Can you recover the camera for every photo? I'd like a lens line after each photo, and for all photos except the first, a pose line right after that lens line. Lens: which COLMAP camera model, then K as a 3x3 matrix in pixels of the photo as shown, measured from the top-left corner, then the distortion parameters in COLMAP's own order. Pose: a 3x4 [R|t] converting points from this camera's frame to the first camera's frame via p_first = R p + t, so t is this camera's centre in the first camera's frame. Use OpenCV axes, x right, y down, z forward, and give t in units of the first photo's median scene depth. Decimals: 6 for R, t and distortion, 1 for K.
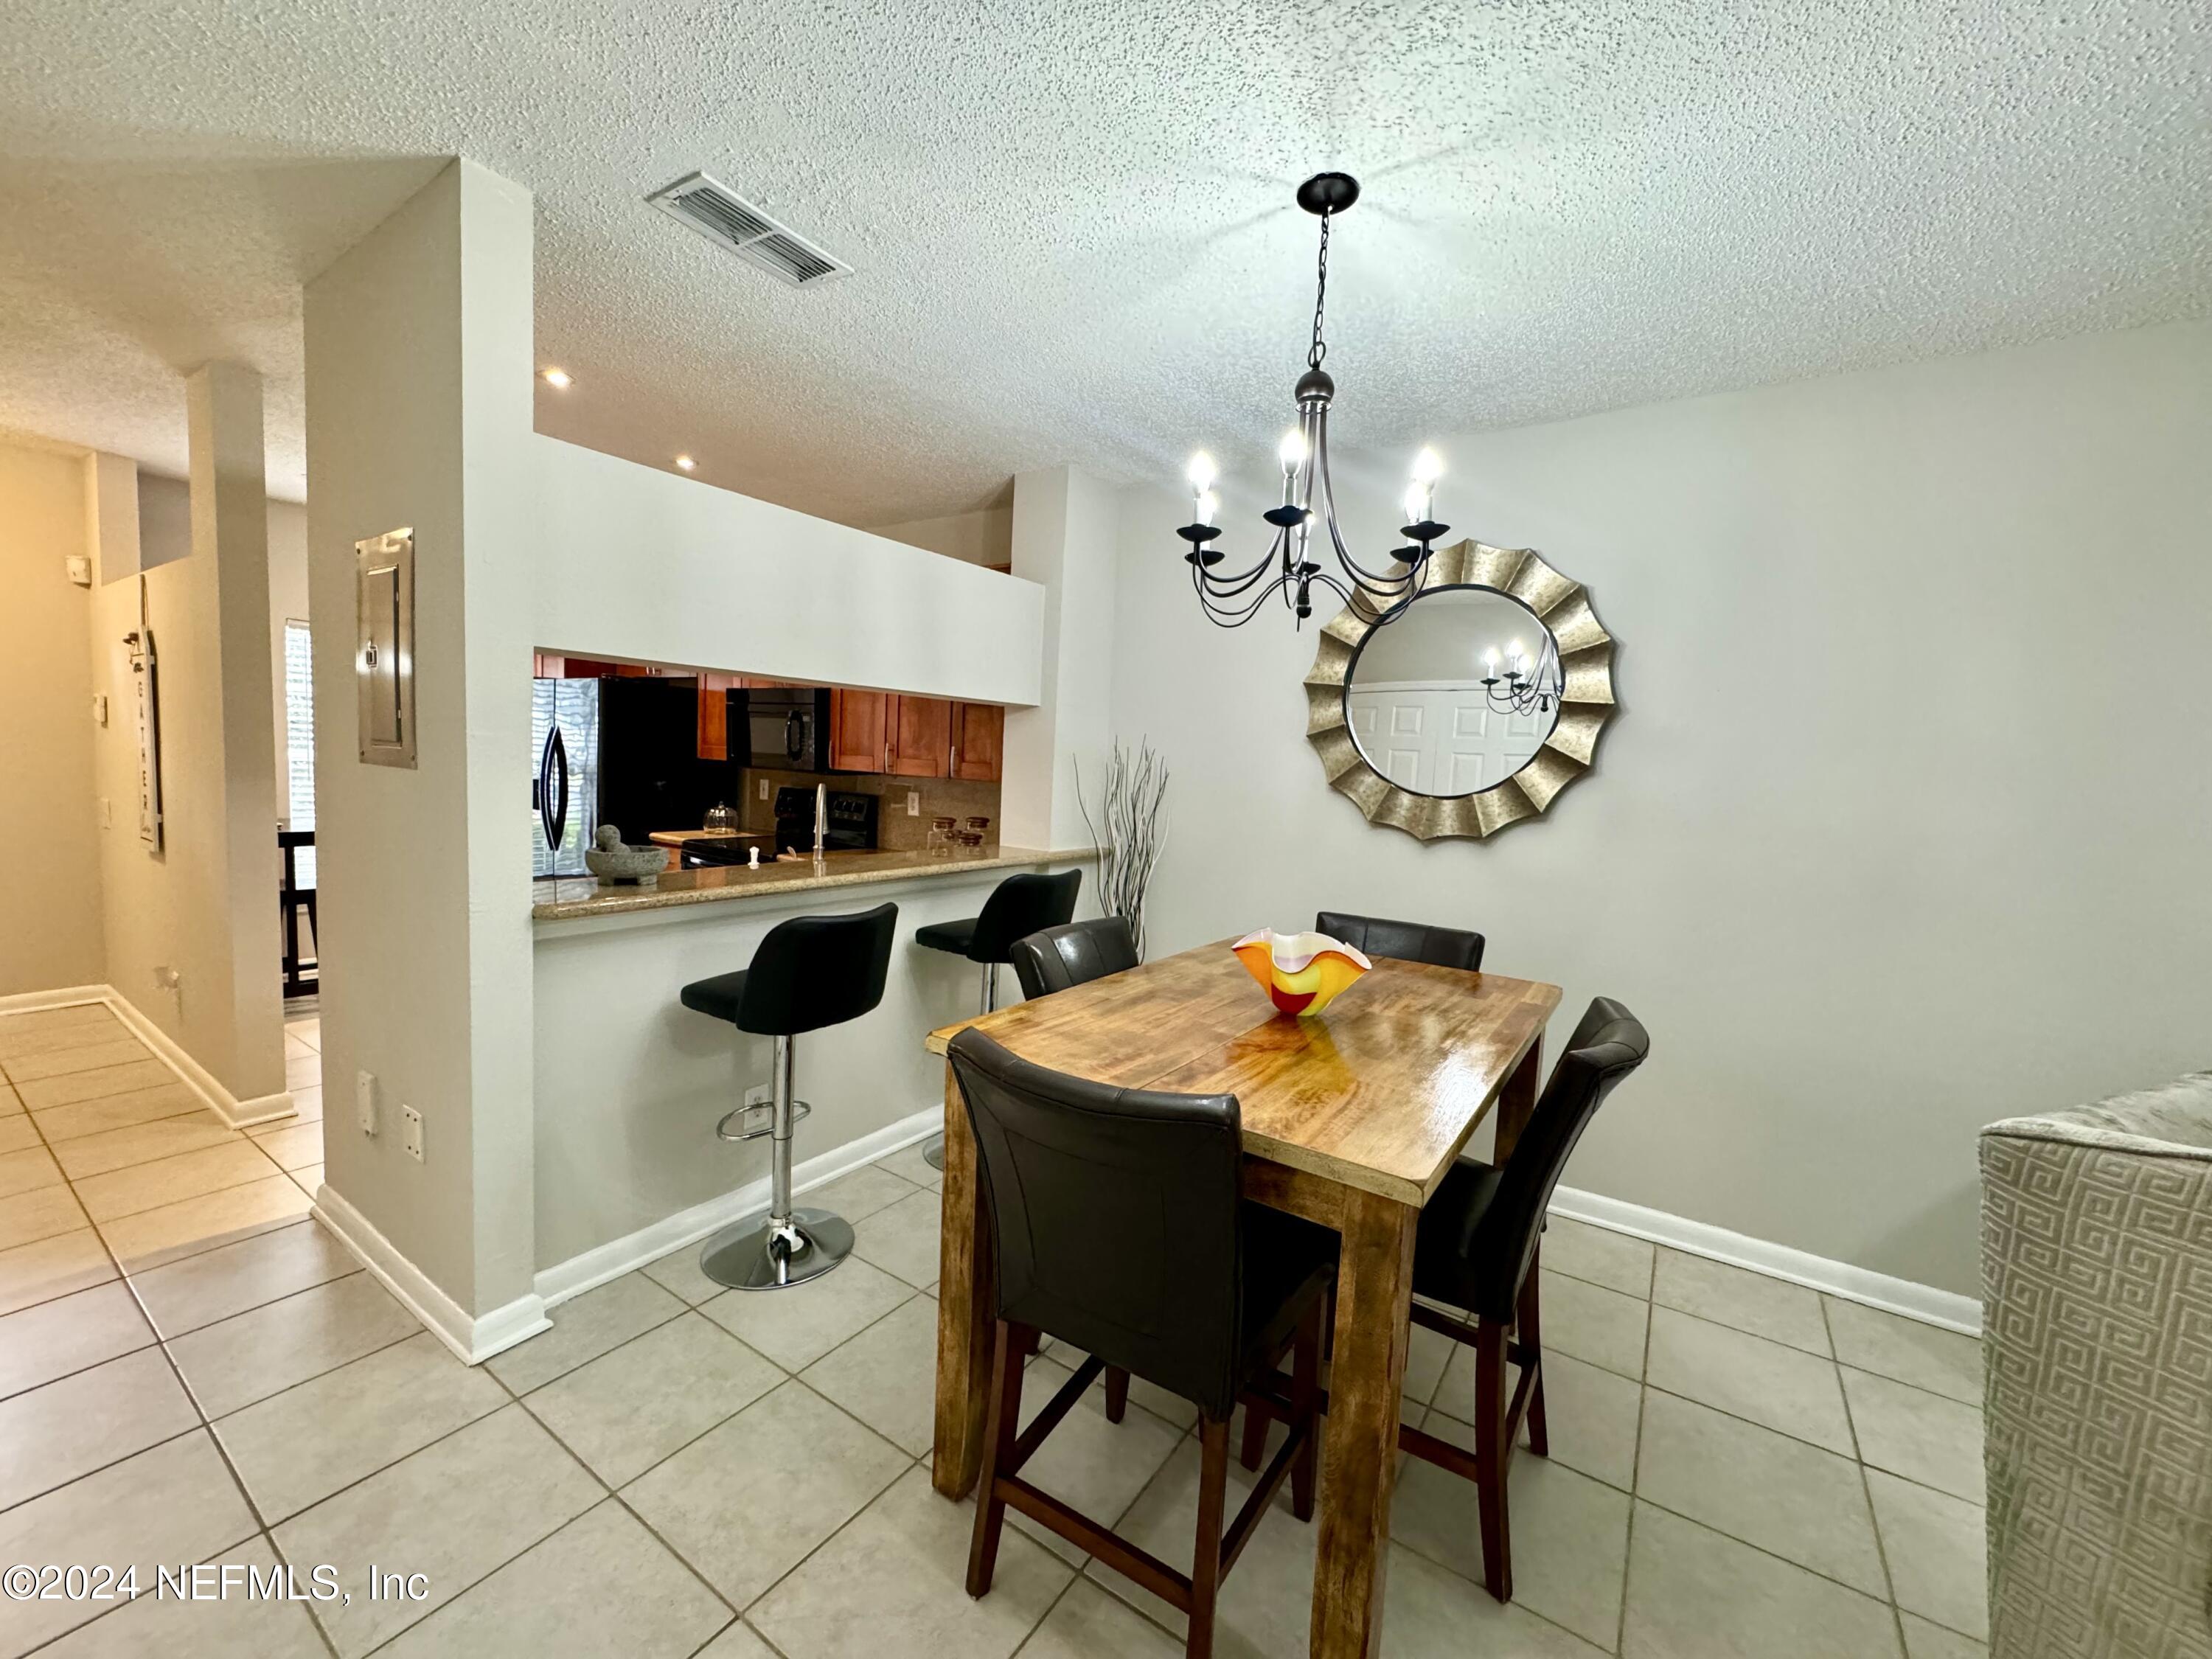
lens RADIAL K [[890.8, 0, 1106.0], [0, 890.8, 829.5], [0, 0, 1]] dist [-0.000535, -0.000048]
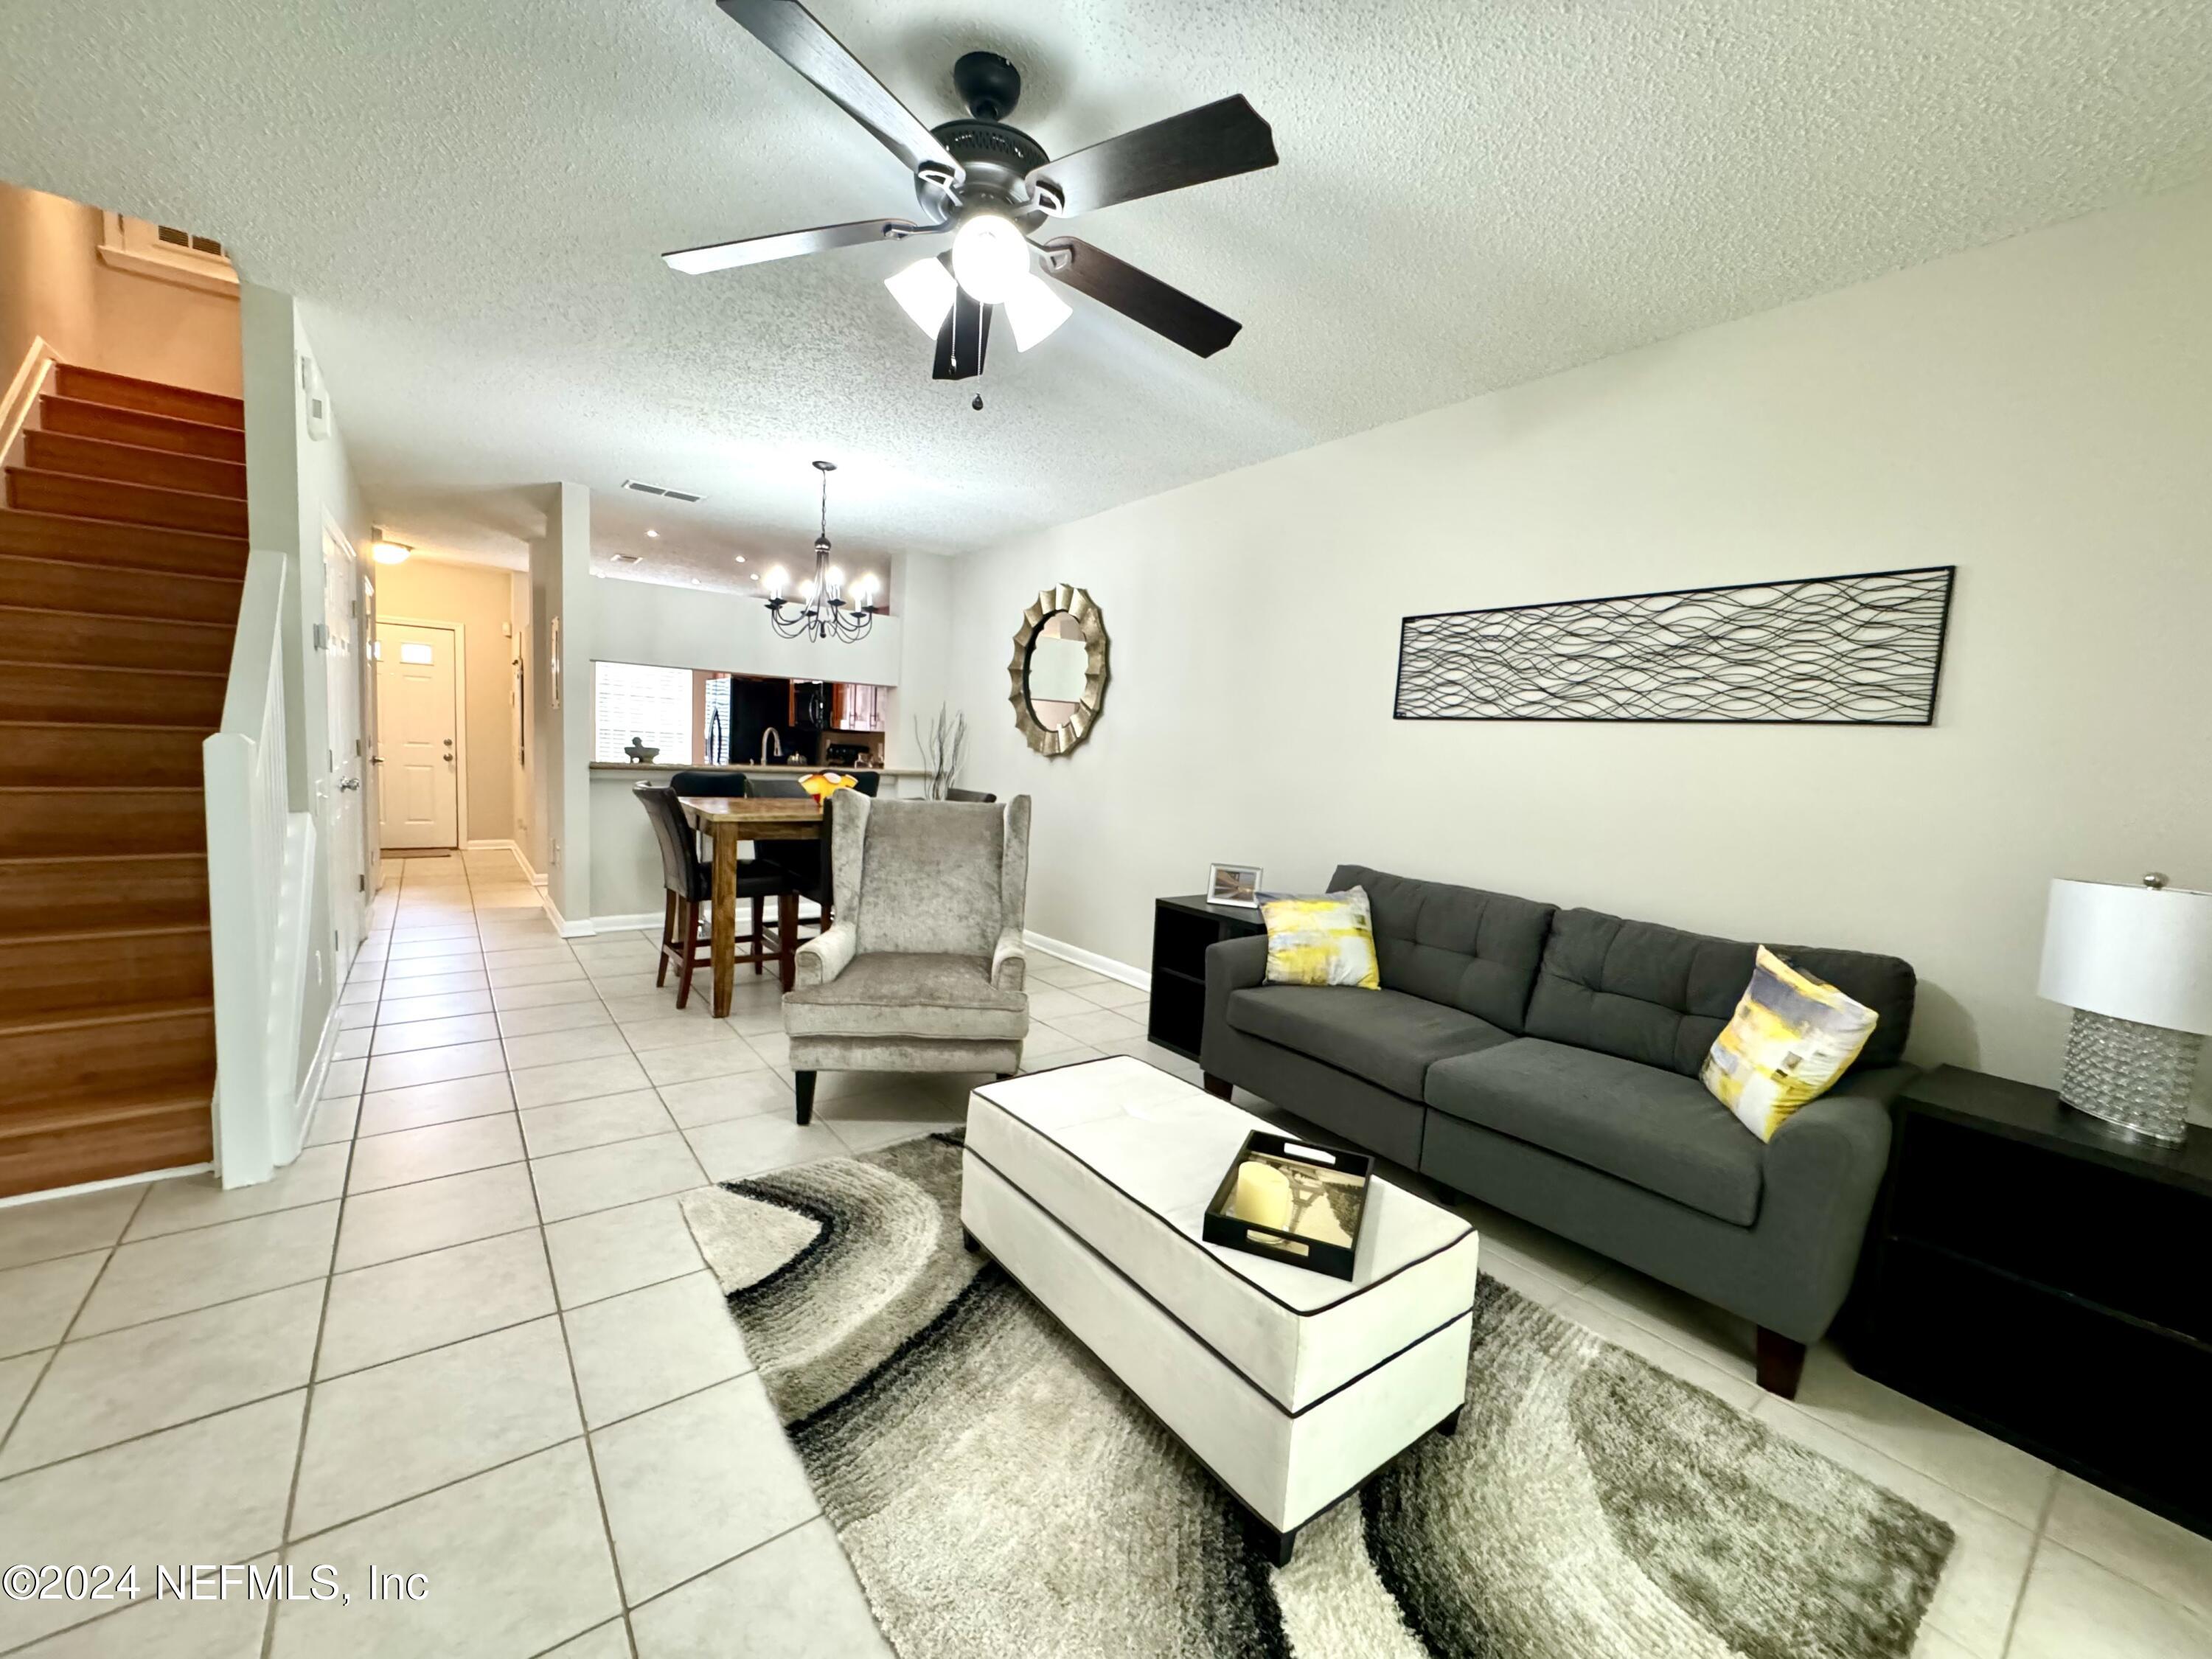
lens RADIAL K [[881.1, 0, 1106.0], [0, 881.1, 829.5], [0, 0, 1]] dist [-0.001674, -0.000211]
pose [[0.948746, 0.030812, -0.314534, 1.668745], [-0.031733, 0.999494, 0.002195, 0.241660], [0.314443, 0.007899, 0.949244, -0.987024]]
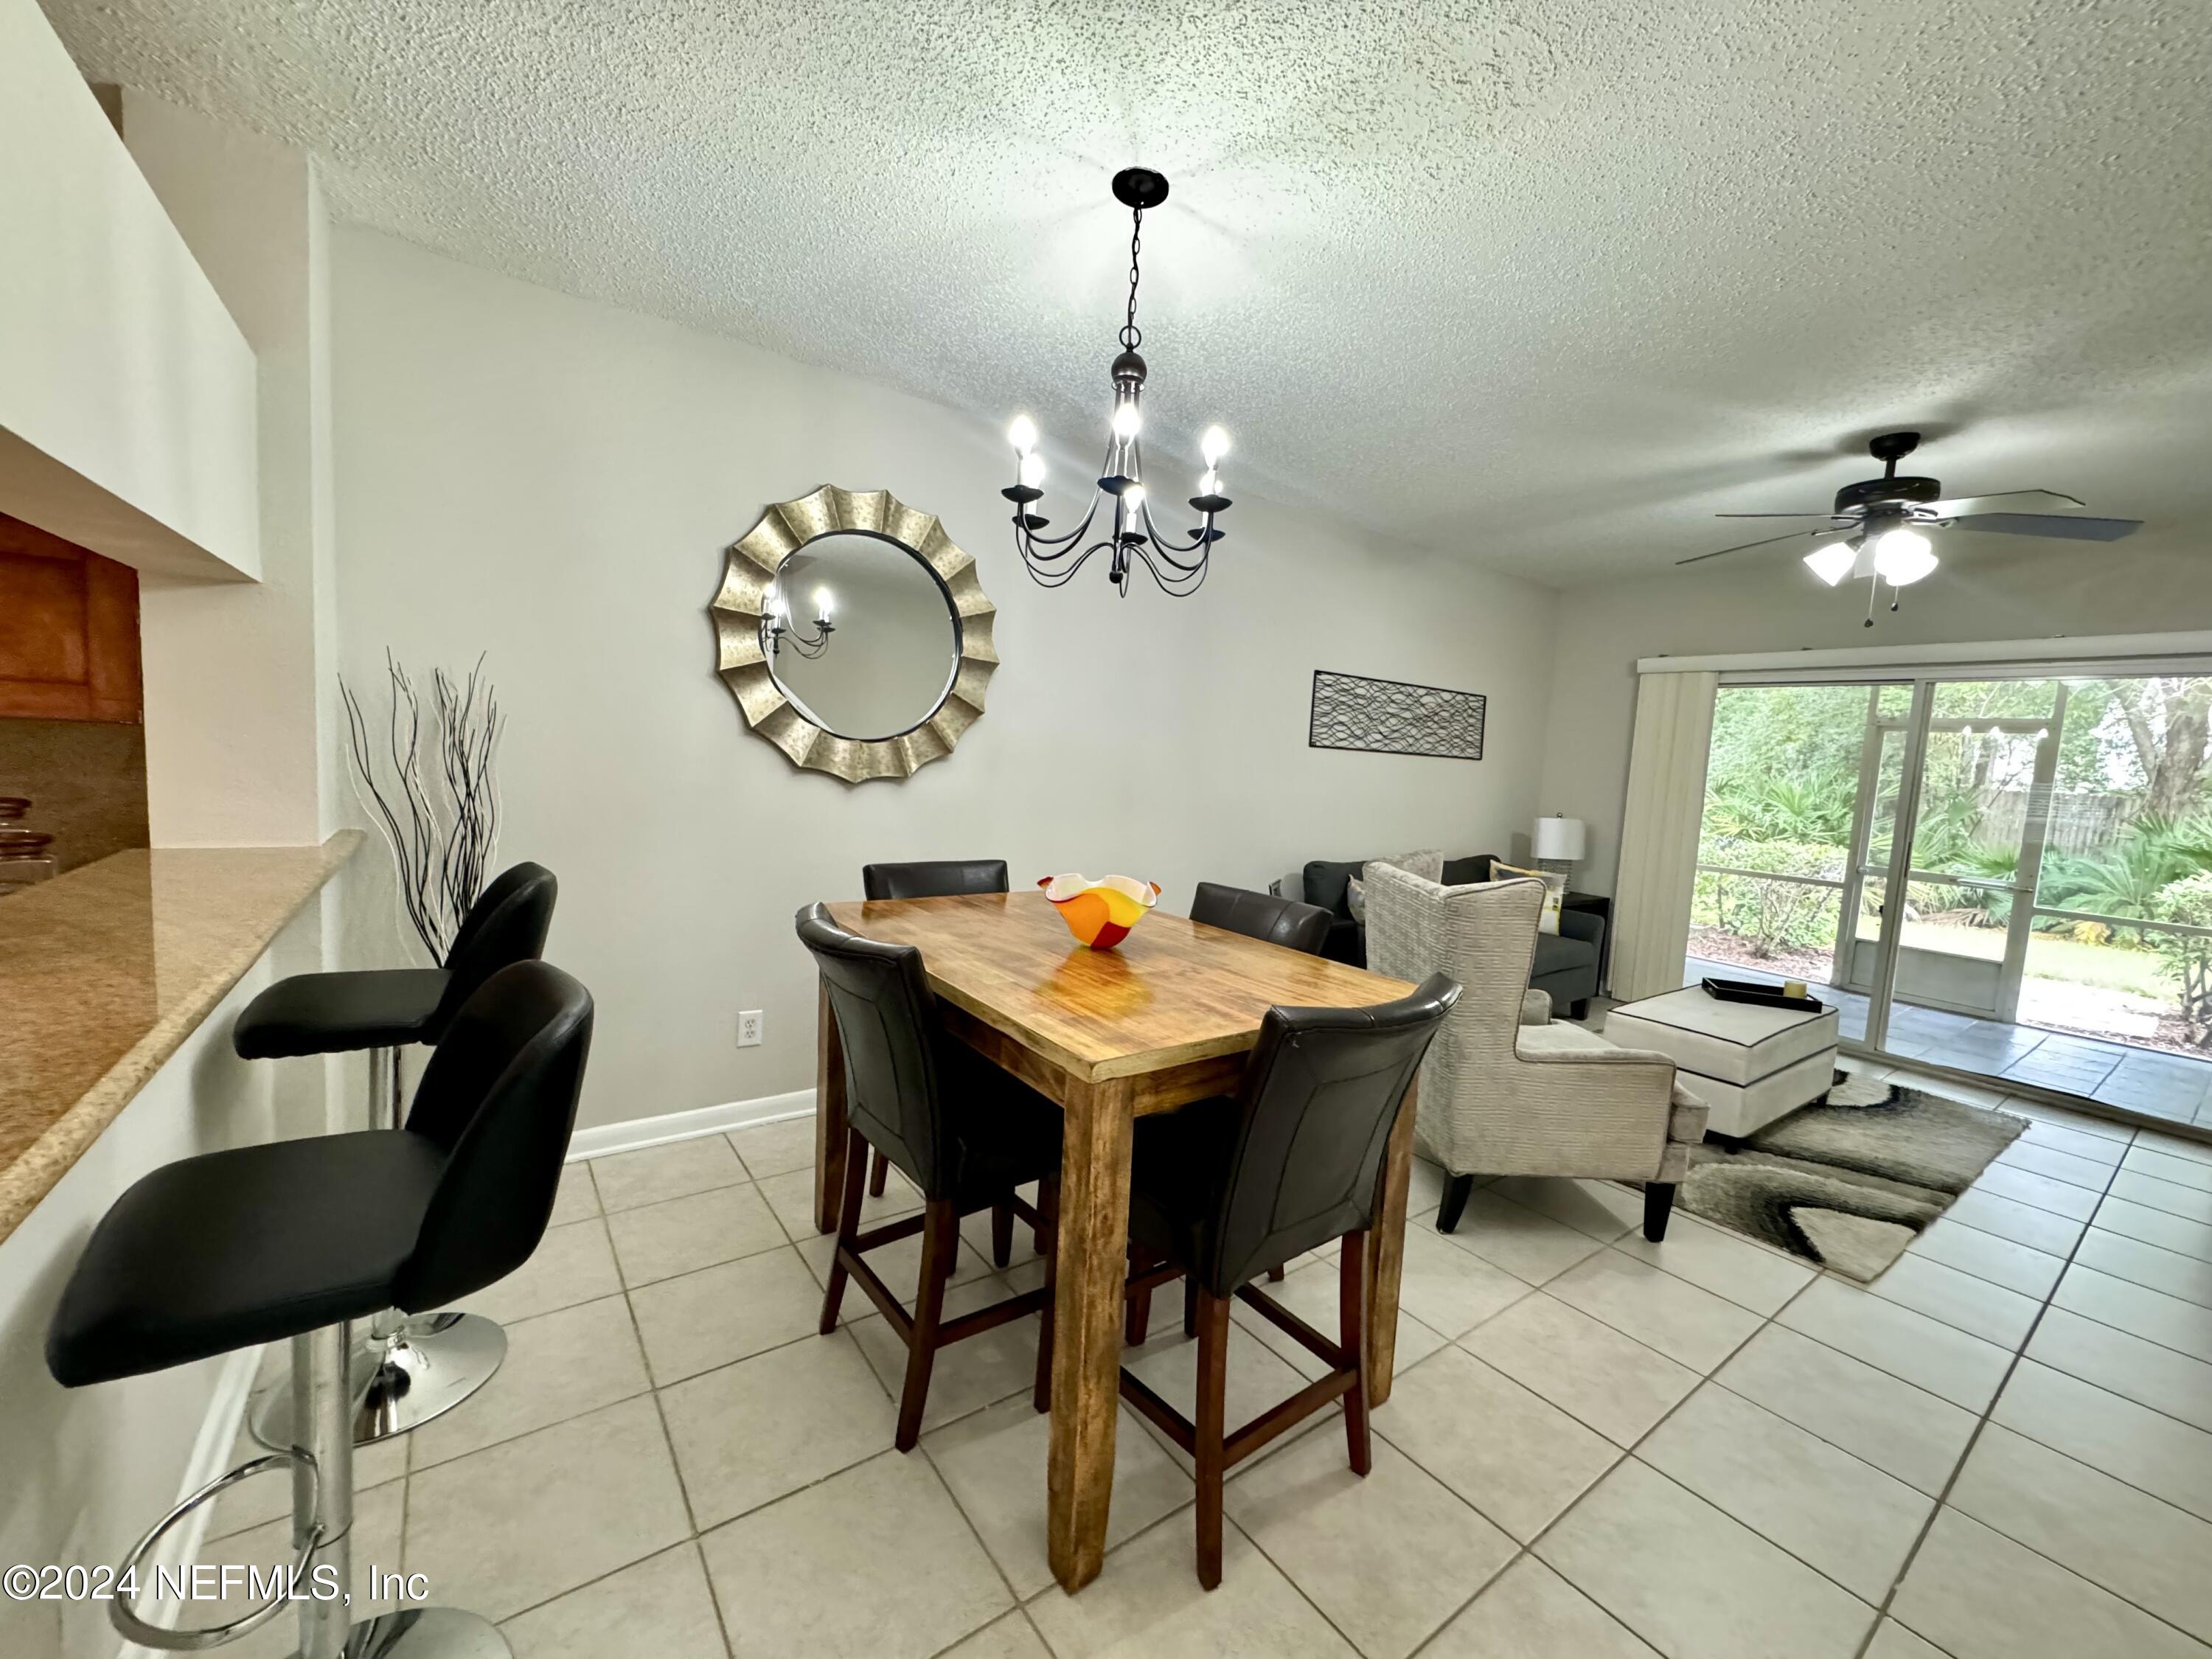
lens RADIAL K [[881.1, 0, 1106.0], [0, 881.1, 829.5], [0, 0, 1]] dist [-0.001674, -0.000211]
pose [[0.336857, -0.113094, 0.934739, -0.795326], [0.037396, 0.993584, 0.106737, -0.053820], [-0.940813, -0.001000, 0.338925, 0.632701]]
